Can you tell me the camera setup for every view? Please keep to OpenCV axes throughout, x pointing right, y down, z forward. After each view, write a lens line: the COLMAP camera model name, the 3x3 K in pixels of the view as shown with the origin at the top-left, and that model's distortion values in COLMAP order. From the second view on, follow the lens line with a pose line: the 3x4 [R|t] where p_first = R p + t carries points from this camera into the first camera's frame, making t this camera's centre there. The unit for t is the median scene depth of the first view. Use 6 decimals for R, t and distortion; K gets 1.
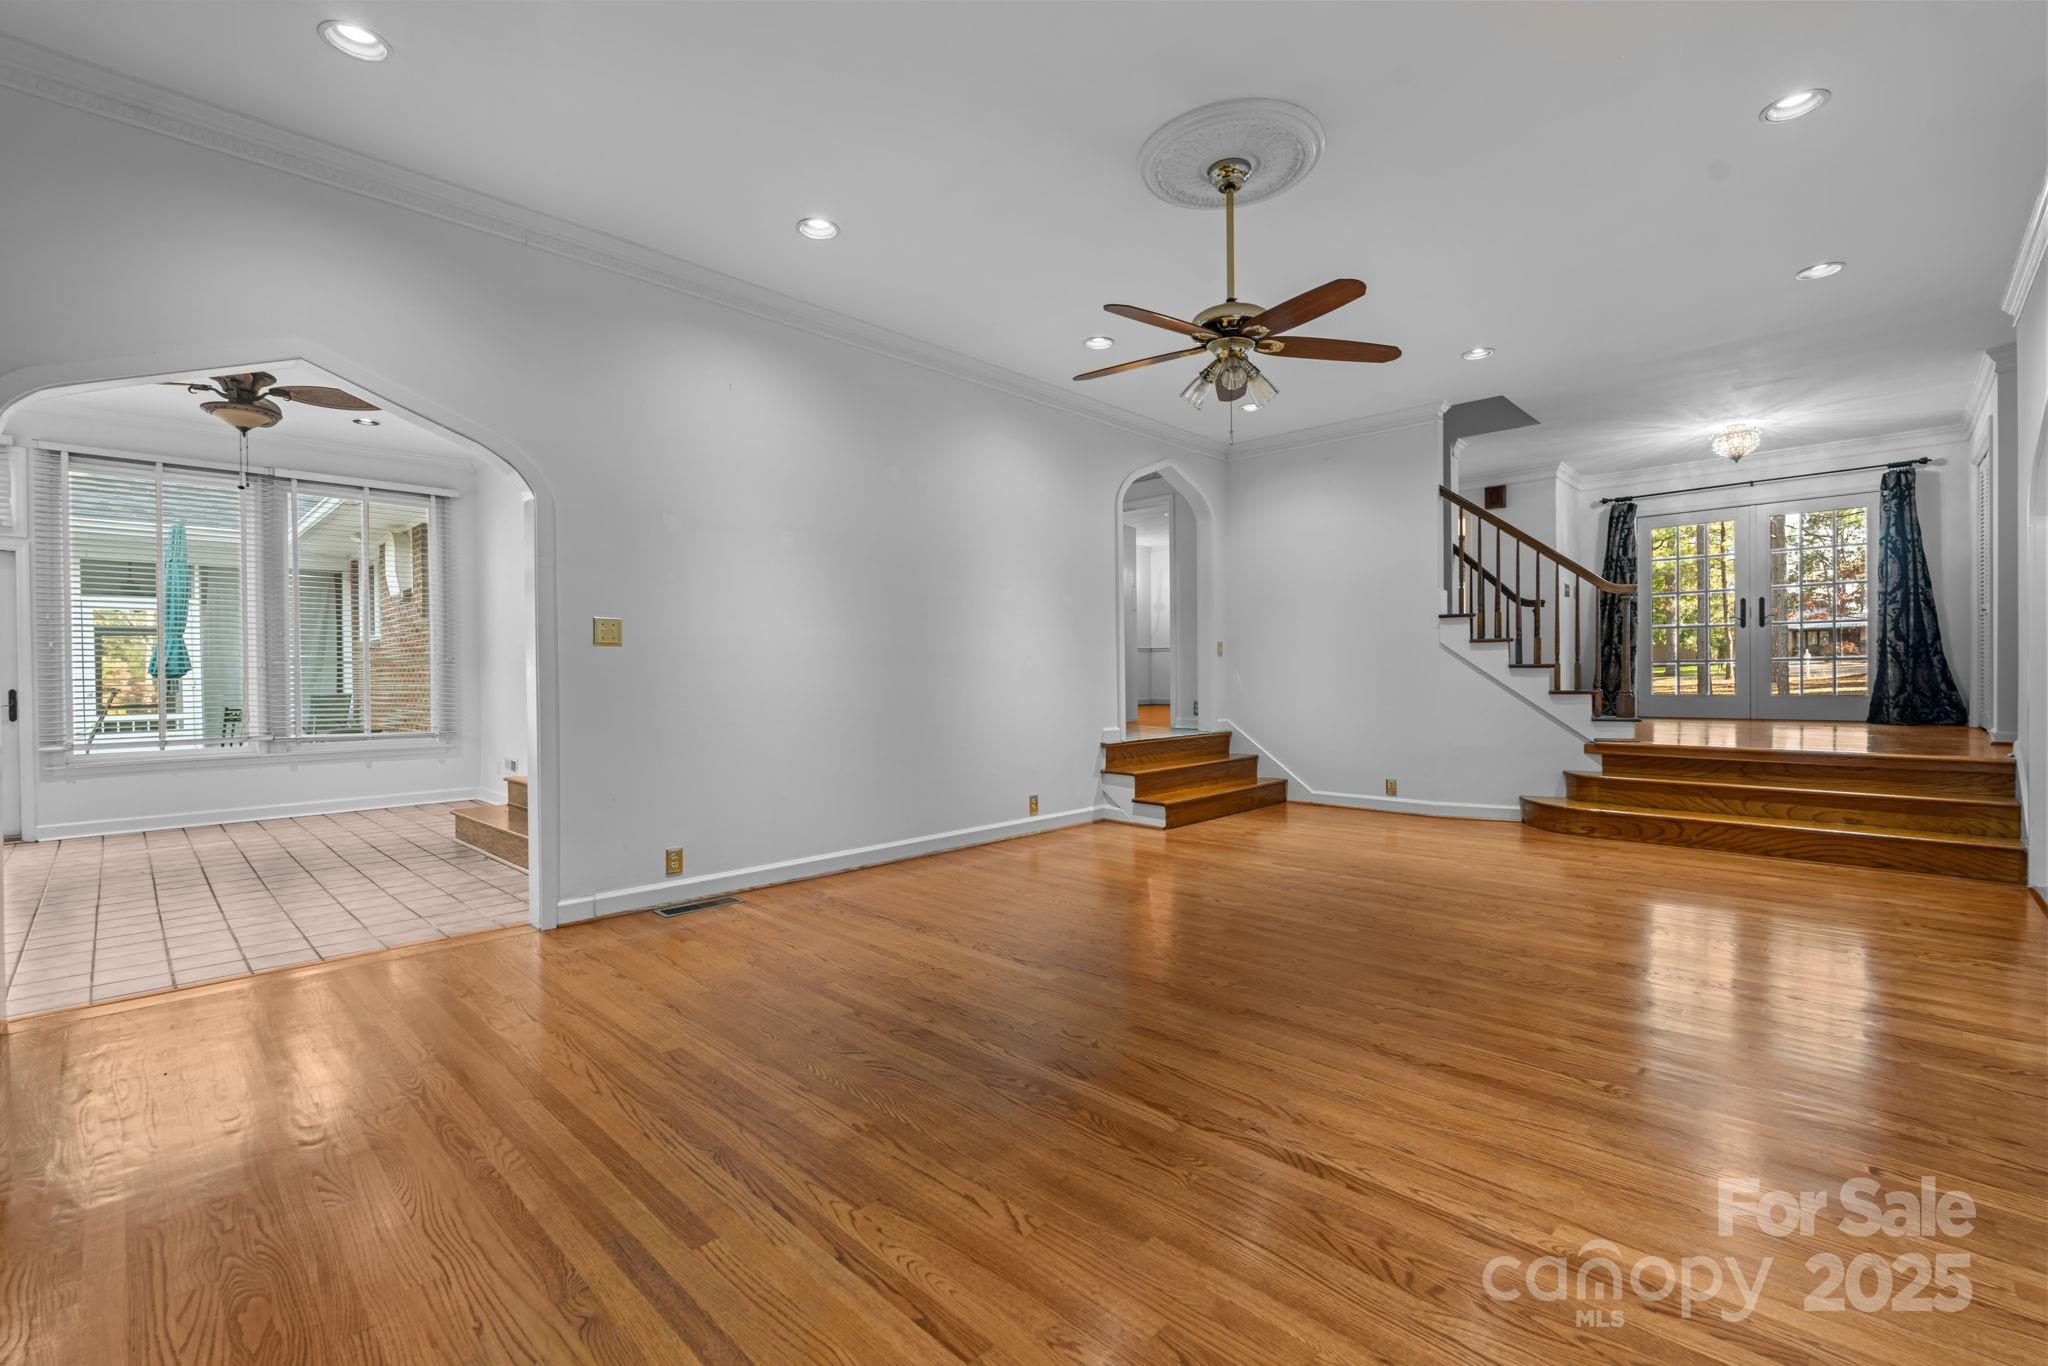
lens RADIAL K [[909.8, 0, 1024.0], [0, 909.8, 683.0], [0, 0, 1]] dist [-0.009590, -0.000528]
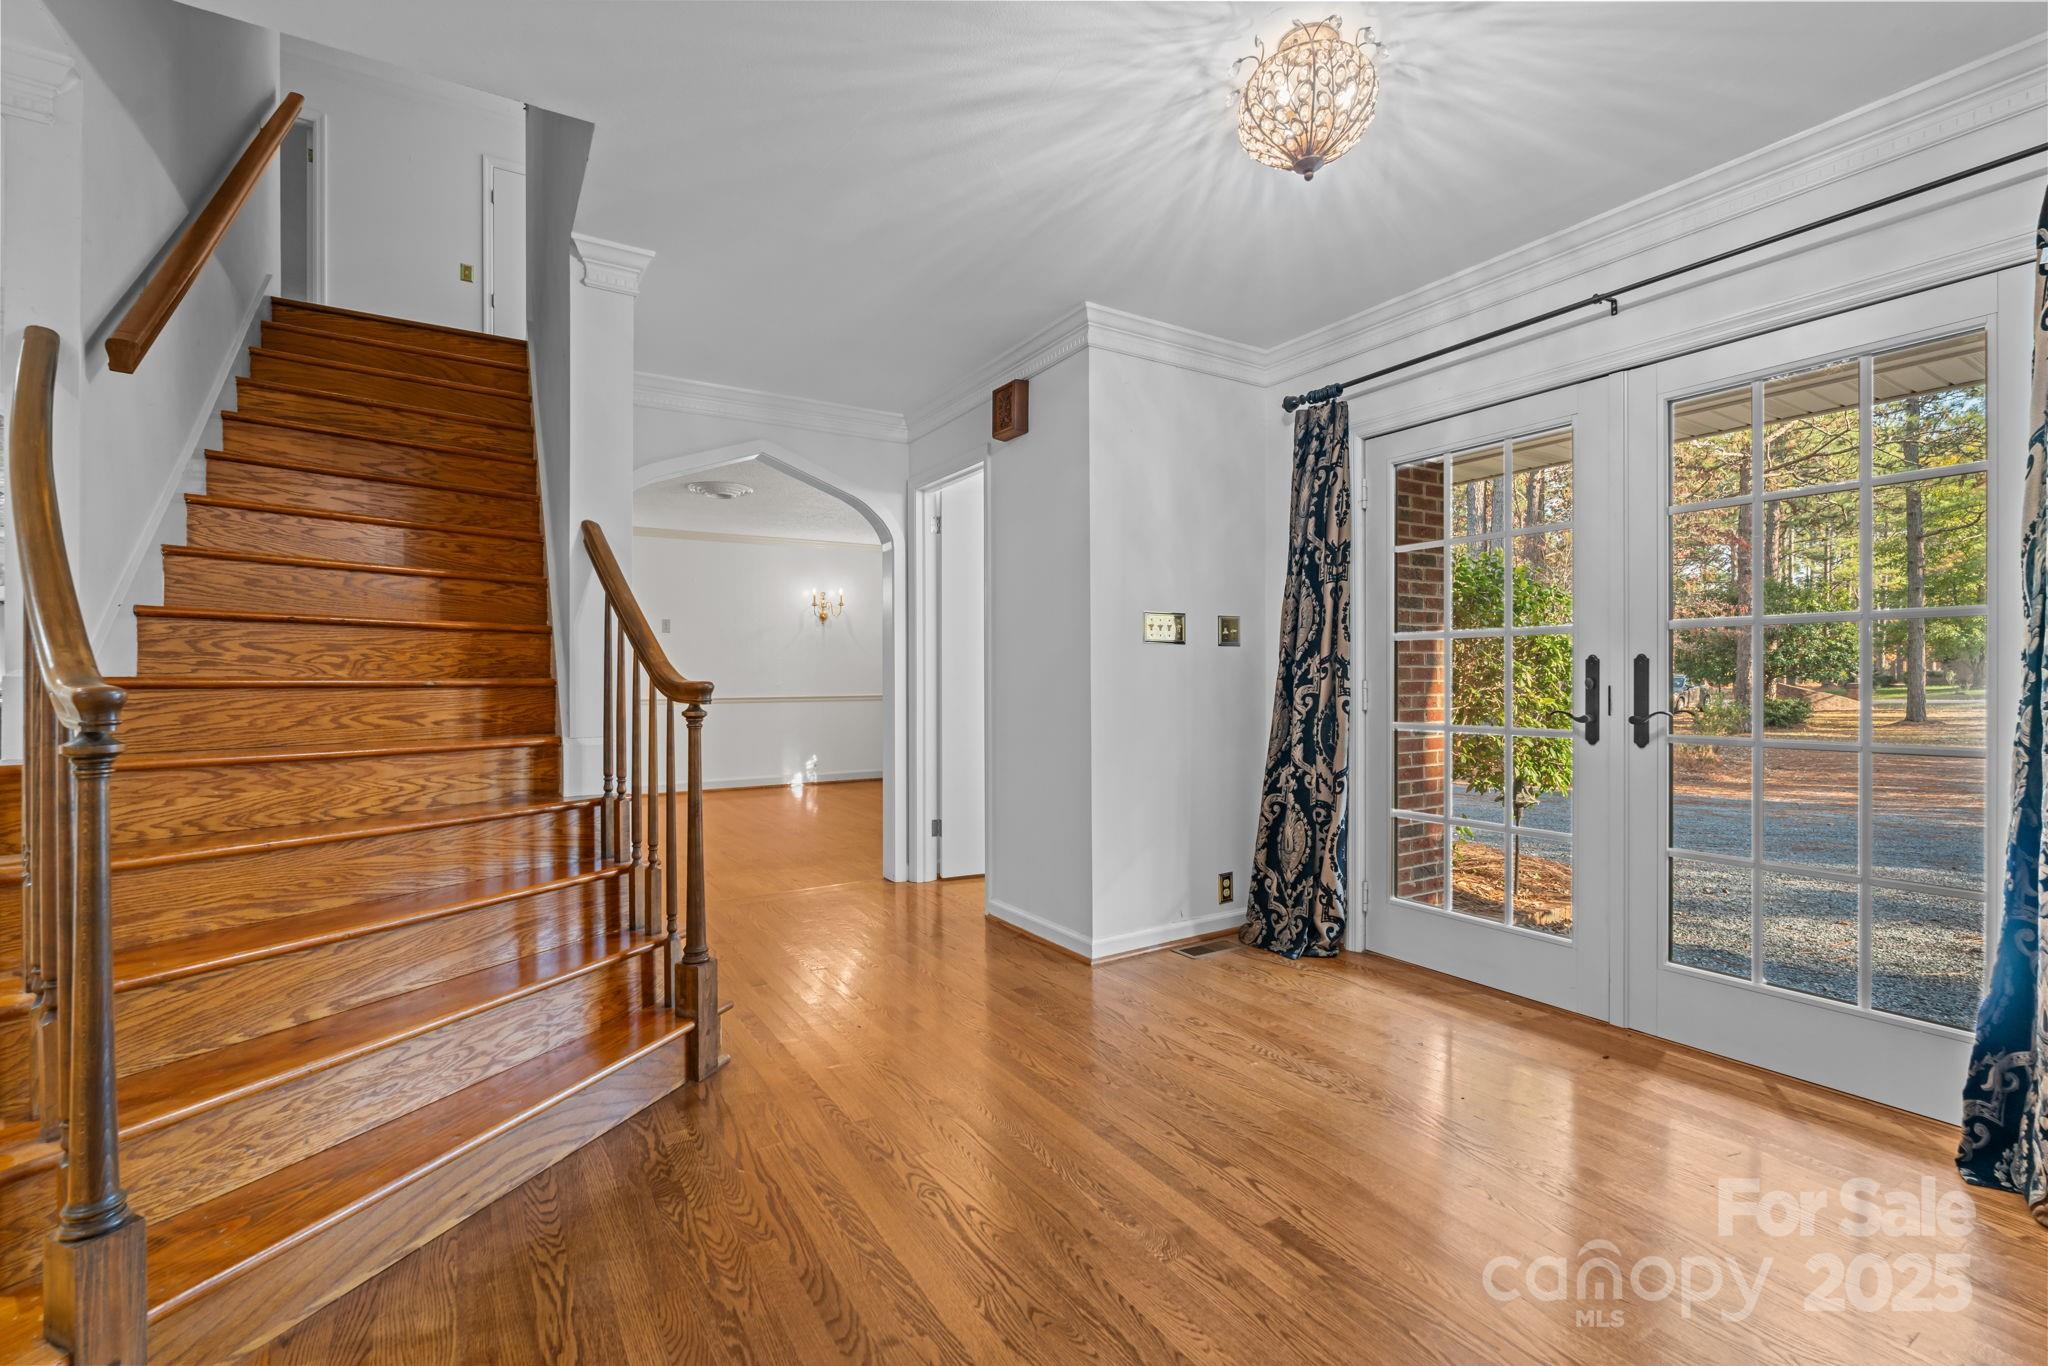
lens RADIAL K [[909.8, 0, 1024.0], [0, 909.8, 683.0], [0, 0, 1]] dist [-0.009590, -0.000528]
pose [[0.970101, 0.005259, -0.242644, 0.825127], [-0.006933, 0.999958, -0.006046, -0.097908], [0.242602, 0.007548, 0.970097, 0.770078]]
